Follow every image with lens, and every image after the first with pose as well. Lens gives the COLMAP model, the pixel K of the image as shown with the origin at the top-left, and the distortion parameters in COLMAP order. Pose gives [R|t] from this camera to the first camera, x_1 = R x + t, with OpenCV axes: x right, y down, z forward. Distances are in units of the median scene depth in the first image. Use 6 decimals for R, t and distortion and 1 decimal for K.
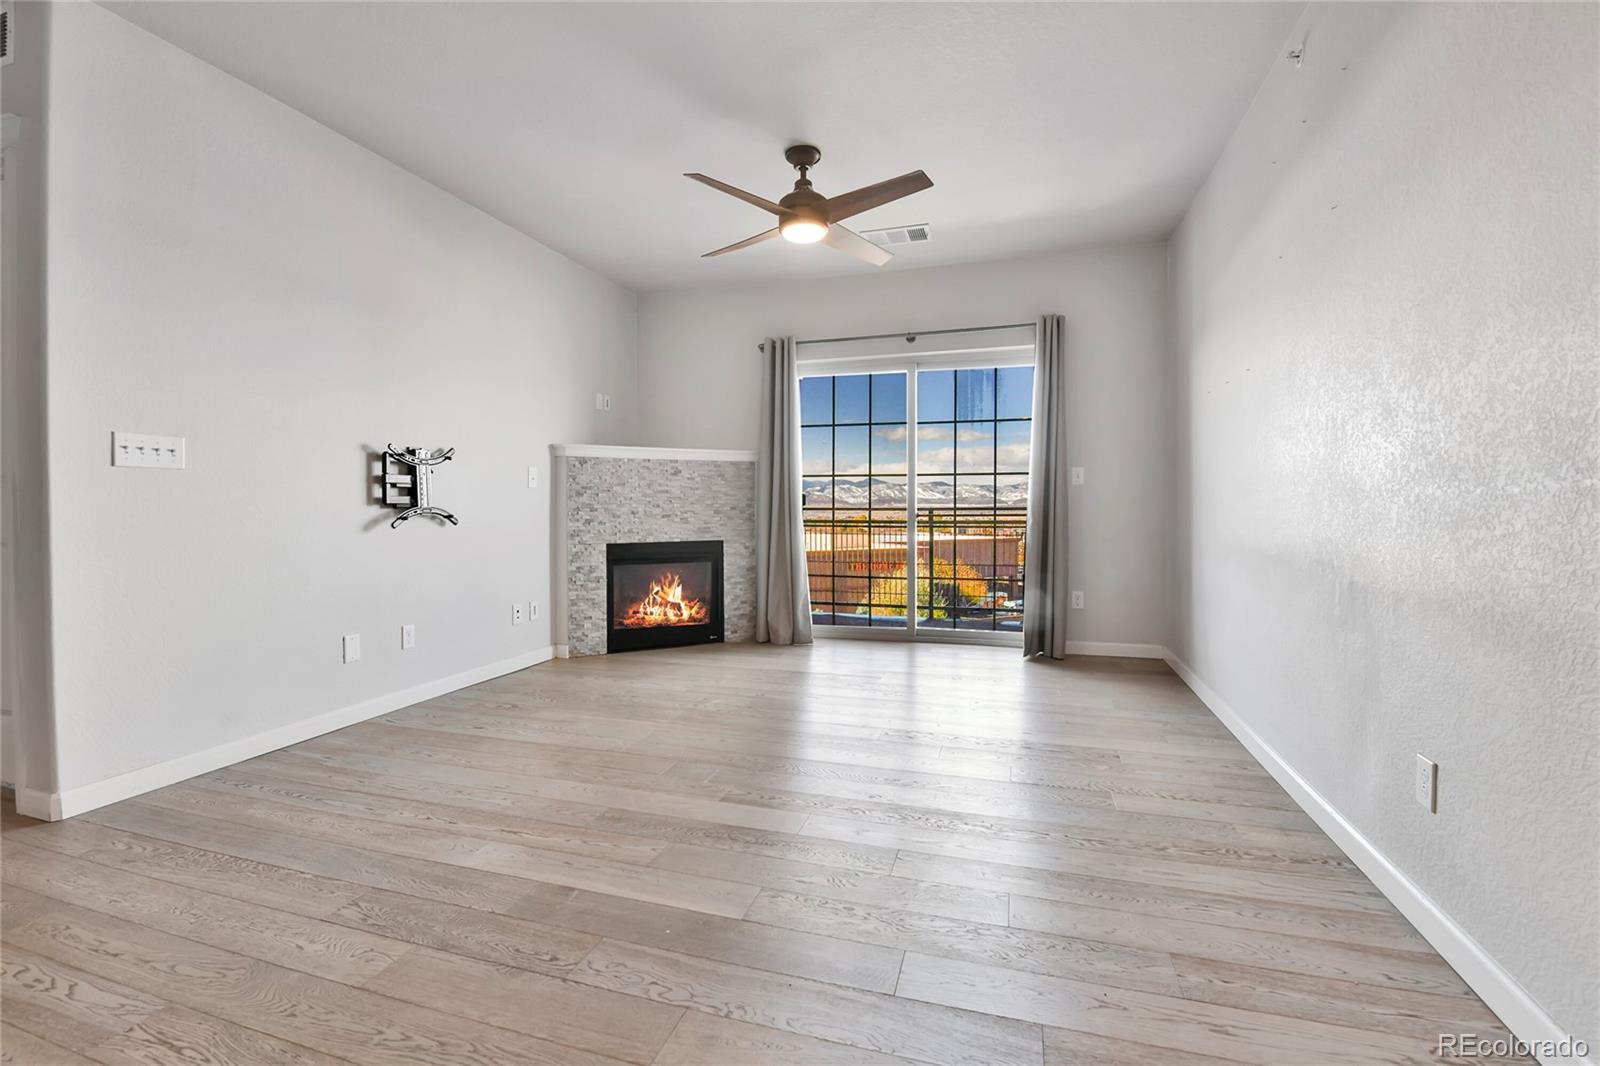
lens RADIAL K [[698.5, 0, 802.9], [0, 698.5, 520.4], [0, 0, 1]] dist [0.000986, -0.011137]
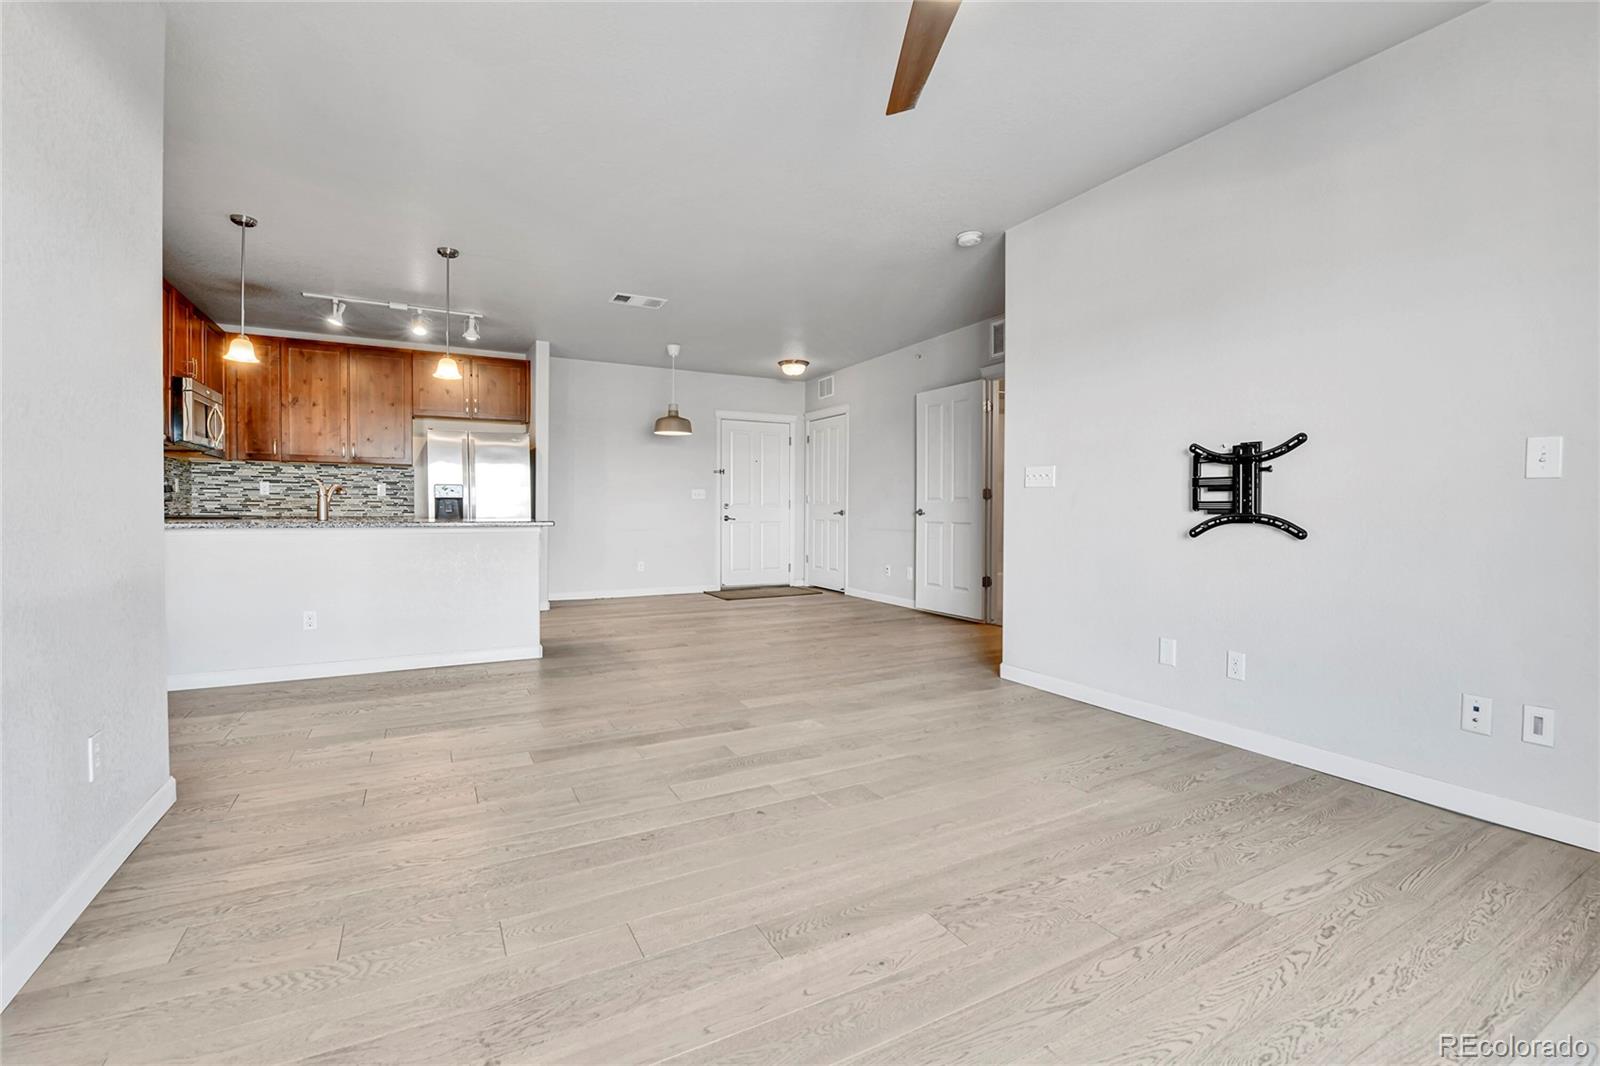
lens RADIAL K [[700.9, 0, 794.5], [0, 700.9, 521.6], [0, 0, 1]] dist [0.001714, 0.000195]
pose [[-0.710330, 0.013955, -0.703731, 0.393360], [-0.015432, 0.999254, 0.035392, -0.028606], [0.703700, 0.036000, -0.709585, 1.156579]]
